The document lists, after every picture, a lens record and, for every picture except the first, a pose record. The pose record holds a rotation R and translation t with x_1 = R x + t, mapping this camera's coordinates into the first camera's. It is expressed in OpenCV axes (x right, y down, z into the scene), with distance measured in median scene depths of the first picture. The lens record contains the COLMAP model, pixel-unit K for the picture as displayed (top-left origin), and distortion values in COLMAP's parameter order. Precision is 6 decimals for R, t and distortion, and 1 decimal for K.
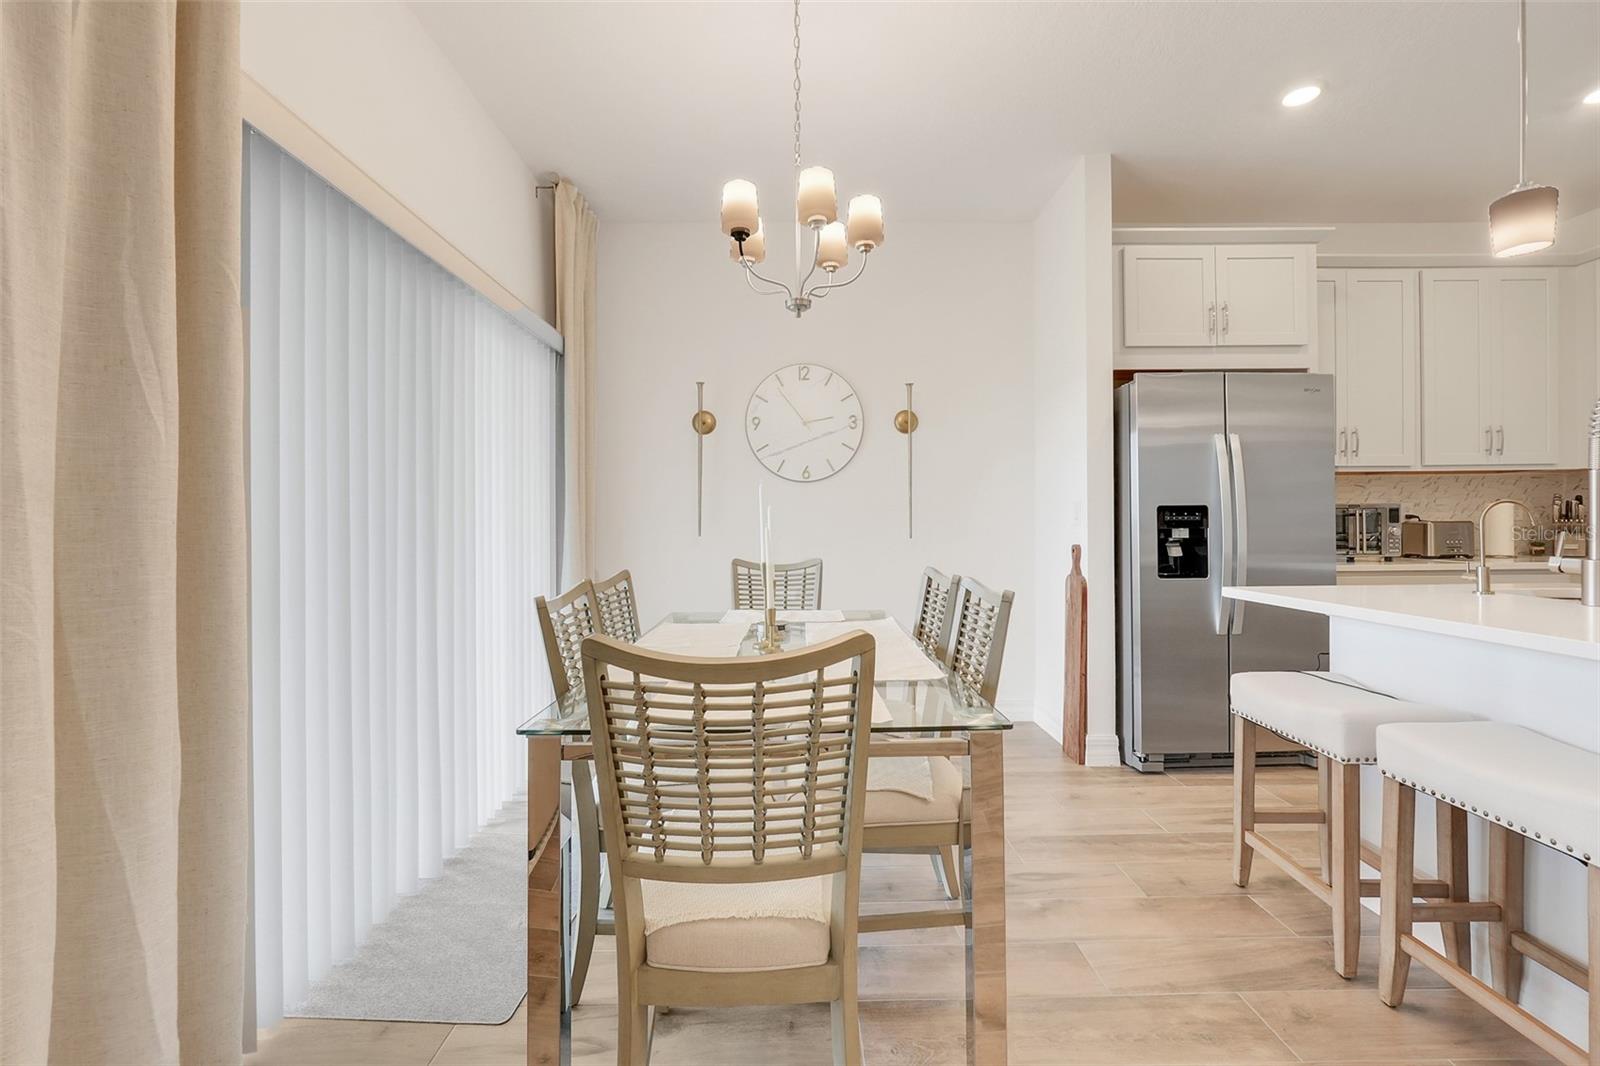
lens RADIAL K [[662.8, 0, 794.9], [0, 662.8, 527.0], [0, 0, 1]] dist [-0.037279, 0.012309]
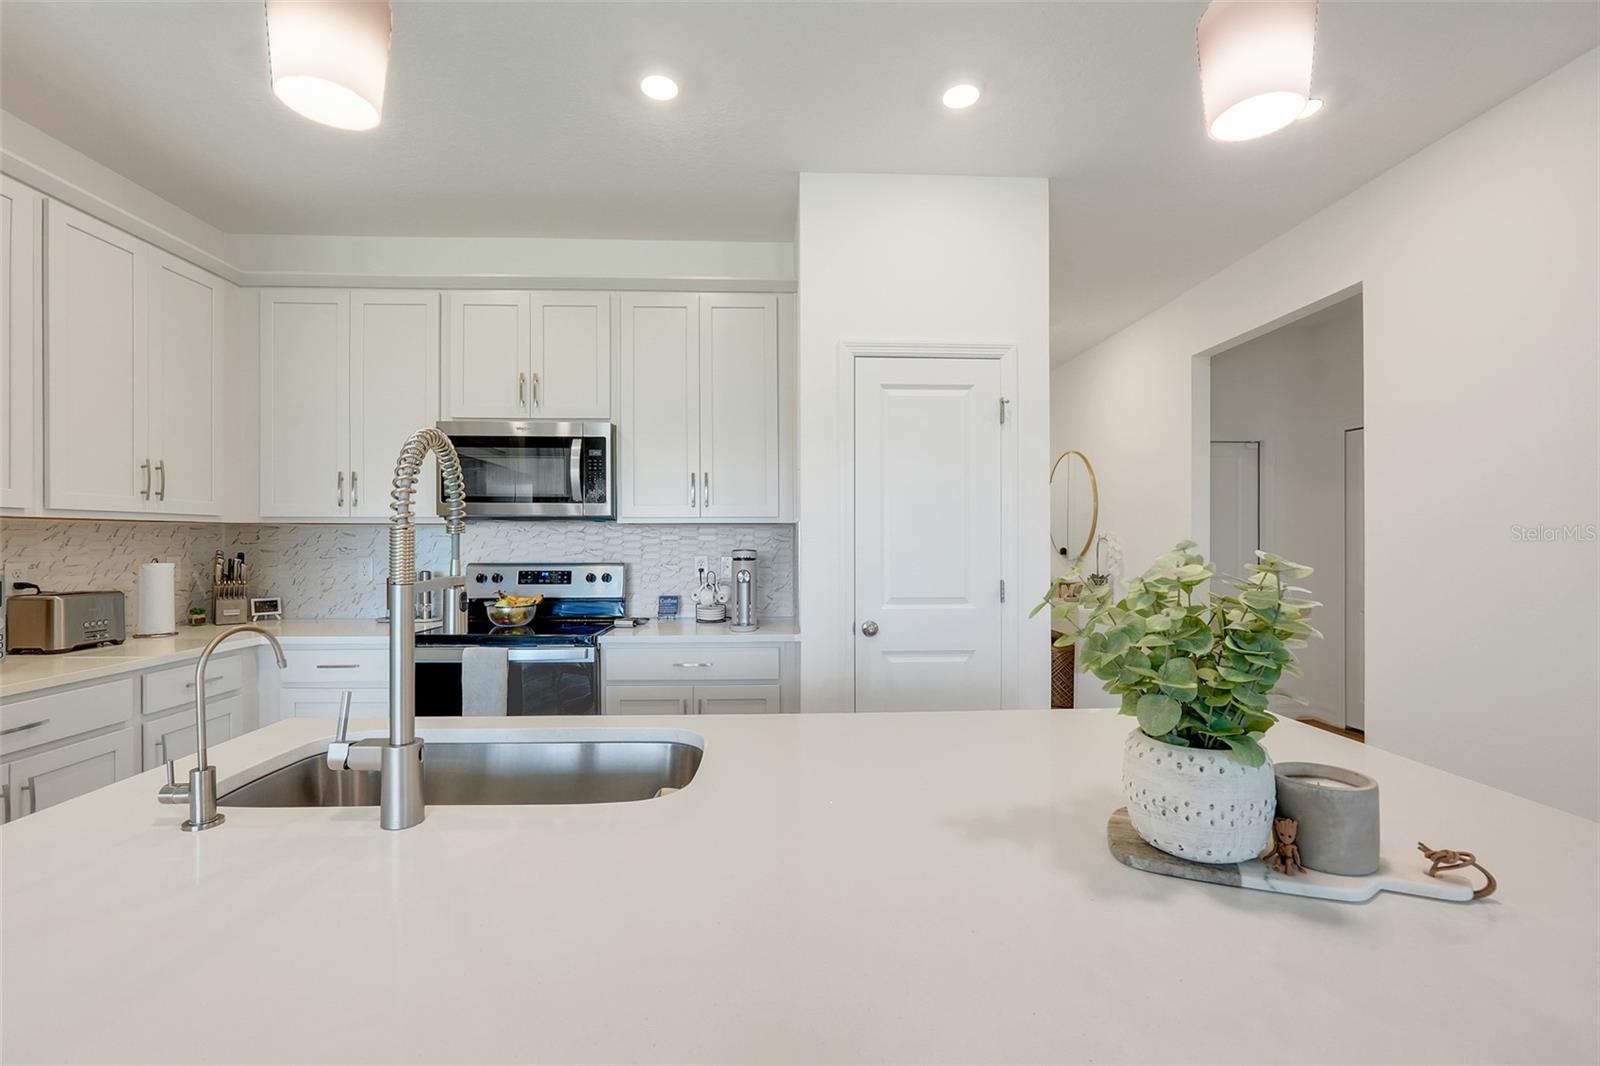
lens RADIAL K [[672.5, 0, 792.4], [0, 672.5, 538.3], [0, 0, 1]] dist [-0.001522, 0.000597]
pose [[-0.047479, 0.009411, 0.998828, 0.296970], [0.005687, 0.999942, -0.009152, -0.058615], [-0.998856, 0.005246, -0.047530, 0.320103]]
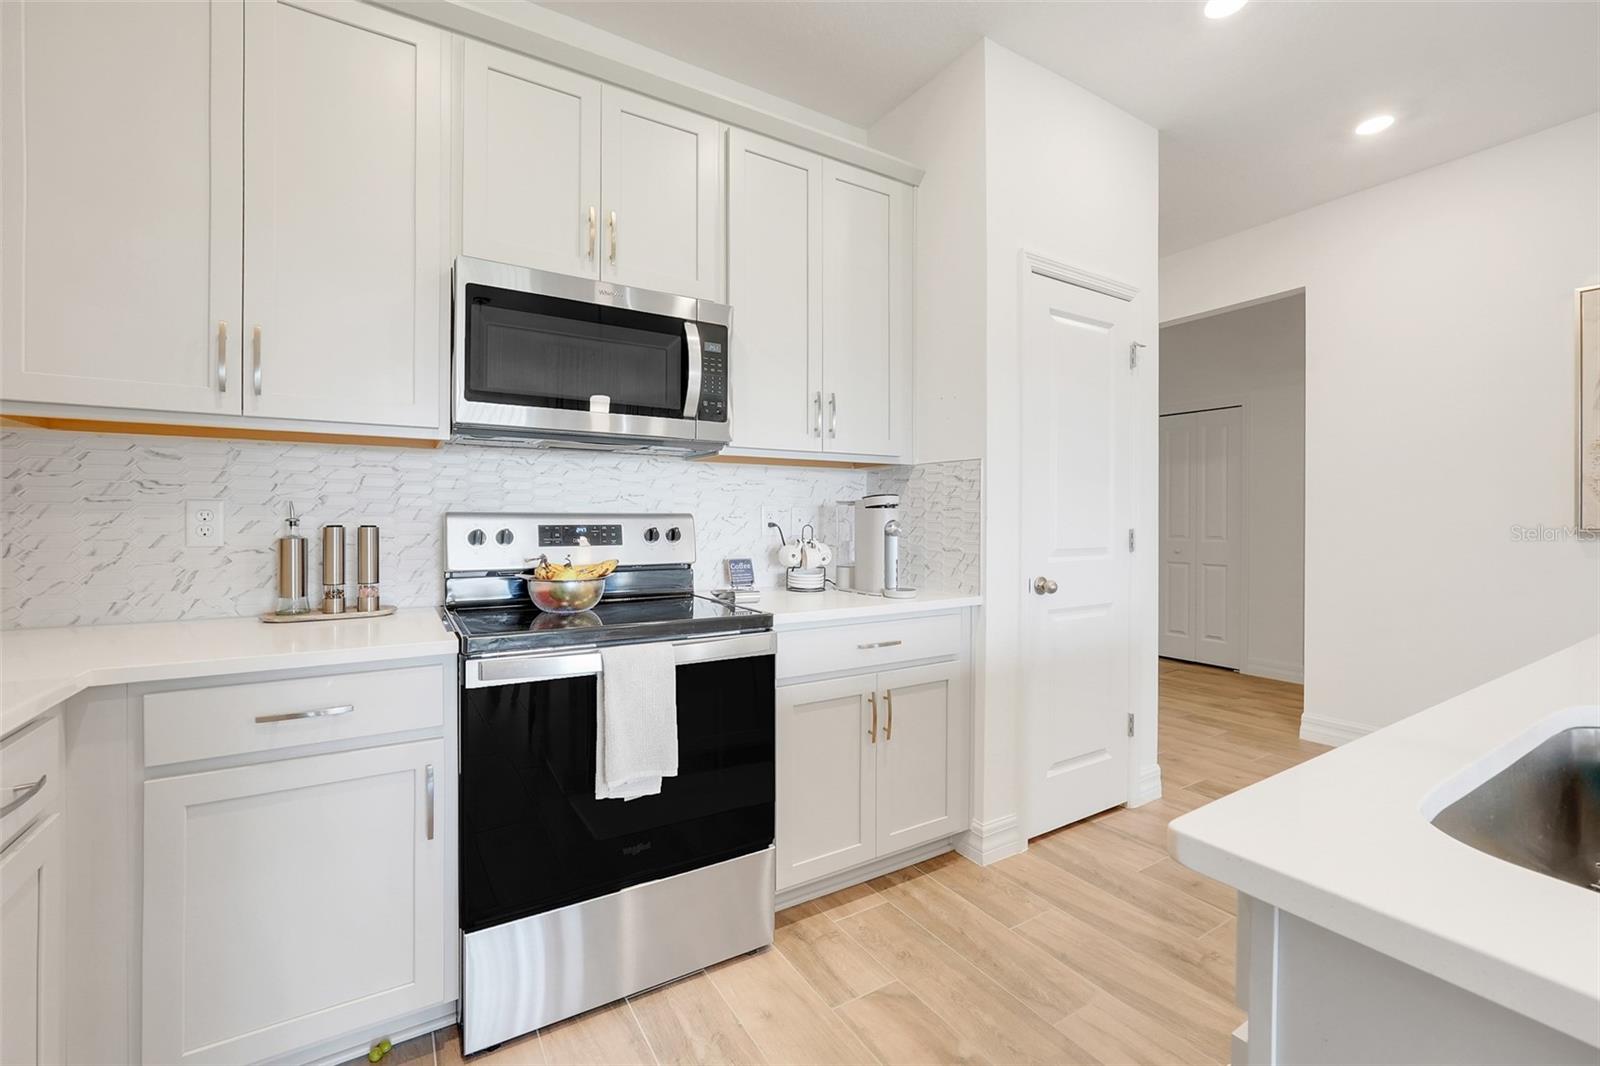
lens RADIAL K [[678.3, 0, 808.0], [0, 678.3, 519.9], [0, 0, 1]] dist [-0.002759, 0.000778]
pose [[-0.533669, 0.003253, 0.845687, 0.638488], [0.005384, 0.999985, -0.000449, -0.025466], [-0.845676, 0.004314, -0.533679, 0.793172]]
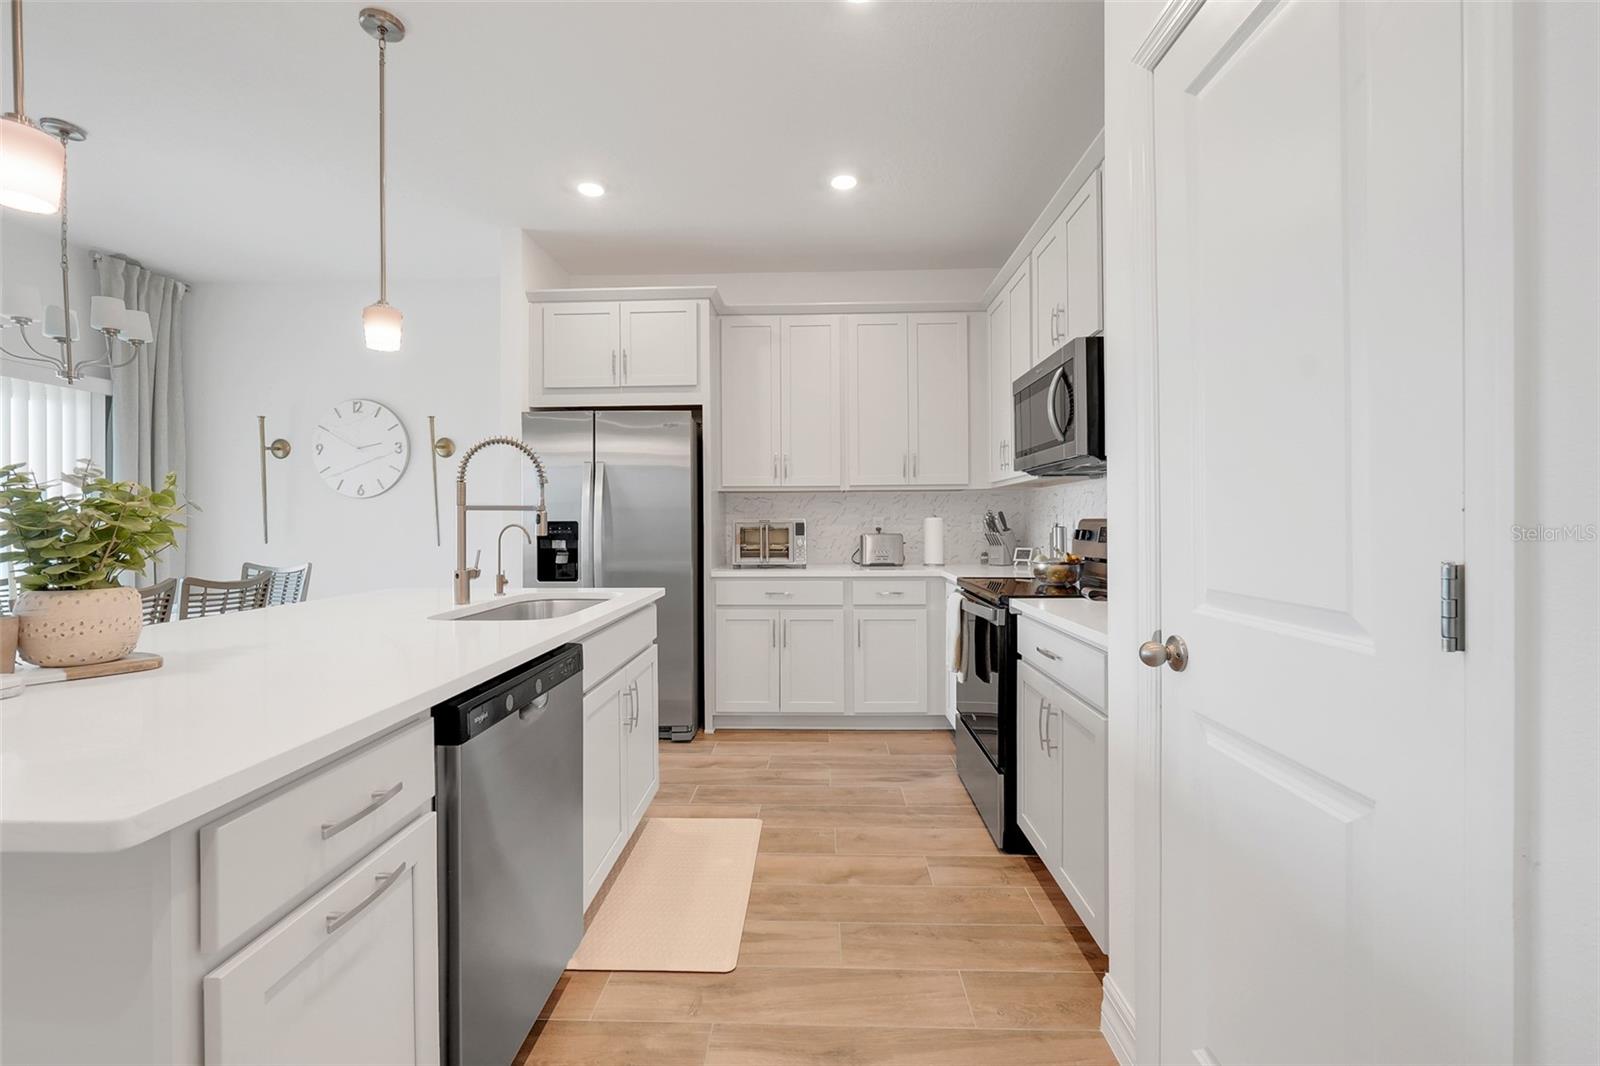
lens RADIAL K [[662.8, 0, 794.9], [0, 662.8, 527.0], [0, 0, 1]] dist [-0.037279, 0.012309]
pose [[0.999493, 0.005386, -0.031377, 0.924349], [-0.005373, 0.999985, 0.000494, -0.021885], [0.031380, -0.000326, 0.999507, -0.179145]]
